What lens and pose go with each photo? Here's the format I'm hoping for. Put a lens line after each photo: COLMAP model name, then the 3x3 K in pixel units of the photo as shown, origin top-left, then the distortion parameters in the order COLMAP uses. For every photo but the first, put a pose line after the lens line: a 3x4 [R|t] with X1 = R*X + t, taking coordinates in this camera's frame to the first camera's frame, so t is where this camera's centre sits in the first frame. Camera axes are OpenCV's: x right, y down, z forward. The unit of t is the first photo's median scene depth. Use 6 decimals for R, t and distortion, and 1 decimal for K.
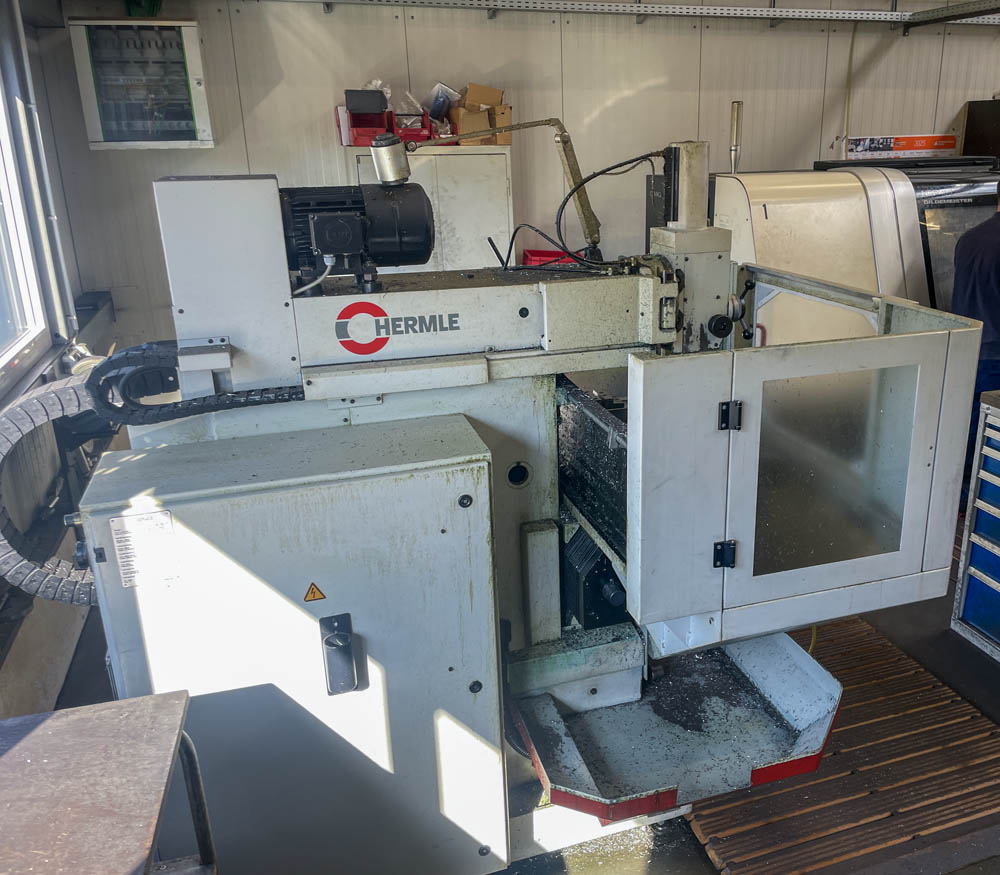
lens RADIAL K [[900.5, 0, 577.5], [0, 900.5, 436.7], [0, 0, 1]] dist [0.086689, 0.002586]
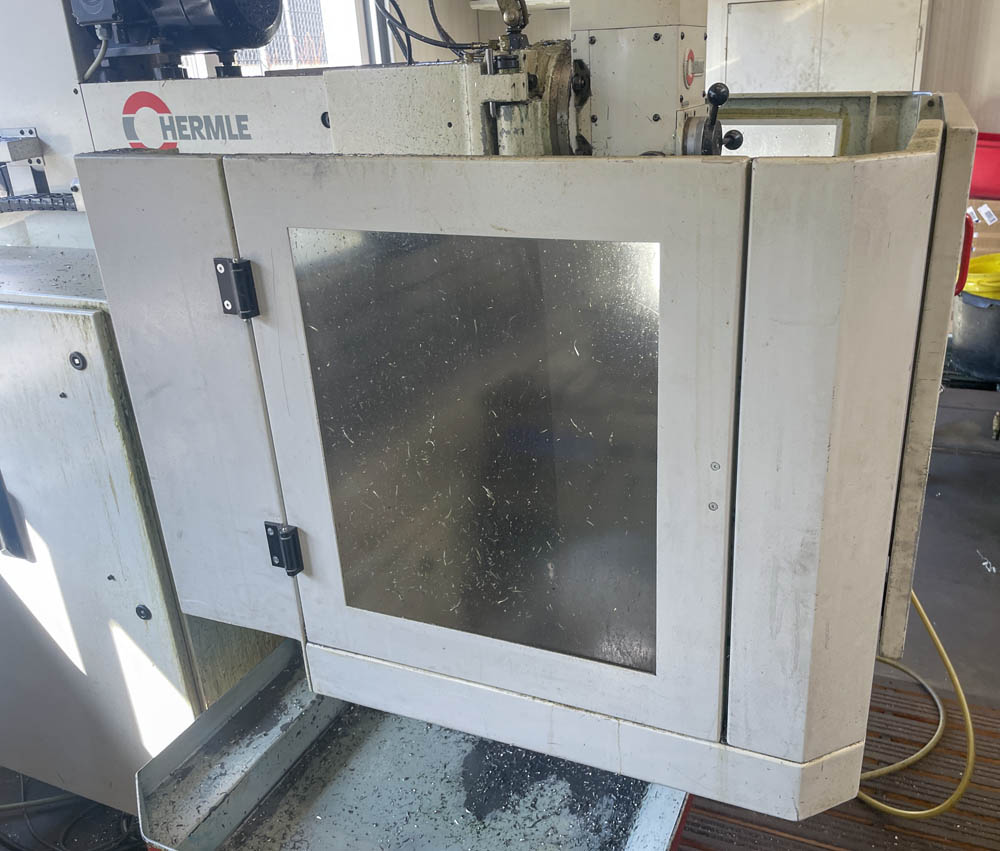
lens RADIAL K [[882.2, 0, 552.7], [0, 882.2, 441.3], [0, 0, 1]] dist [0.004874, -0.017127]
pose [[0.747947, 0.248079, -0.615656, 0.532314], [-0.187484, 0.968720, 0.162576, -0.045371], [0.636730, -0.006173, 0.771062, 0.610402]]
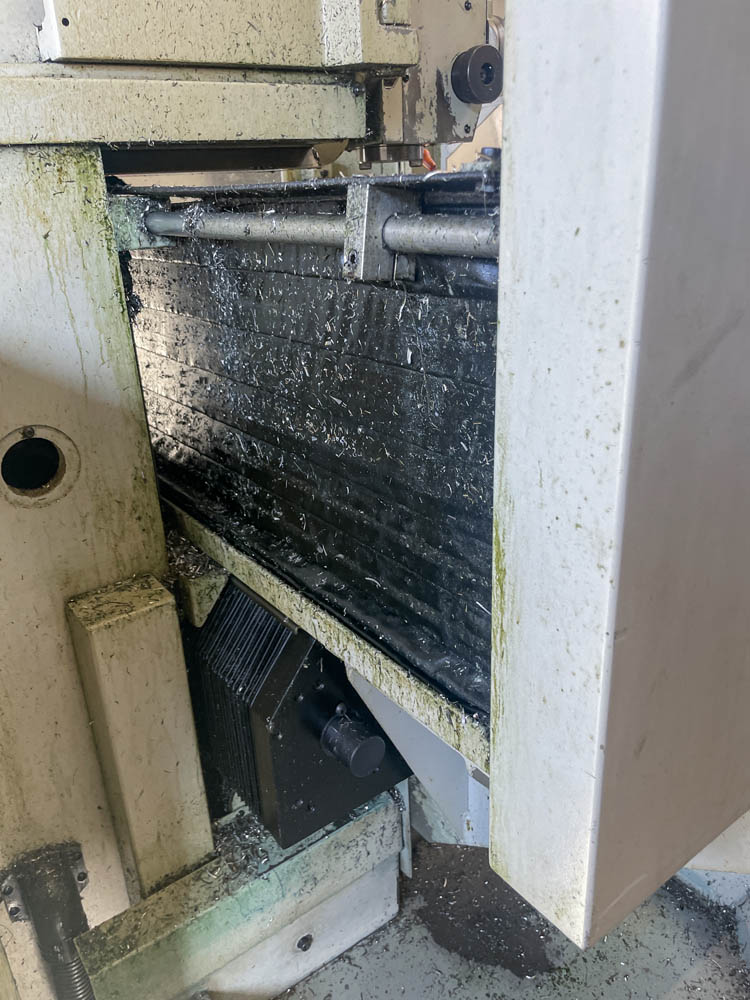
lens RADIAL K [[766.1, 0, 375.0], [0, 766.1, 500.0], [0, 0, 1]] dist [0.043867, -0.004692]
pose [[0.950130, -0.141433, 0.277938, -0.026716], [0.126491, 0.989419, 0.071071, 0.053785], [-0.285048, -0.032370, 0.957966, 0.715733]]
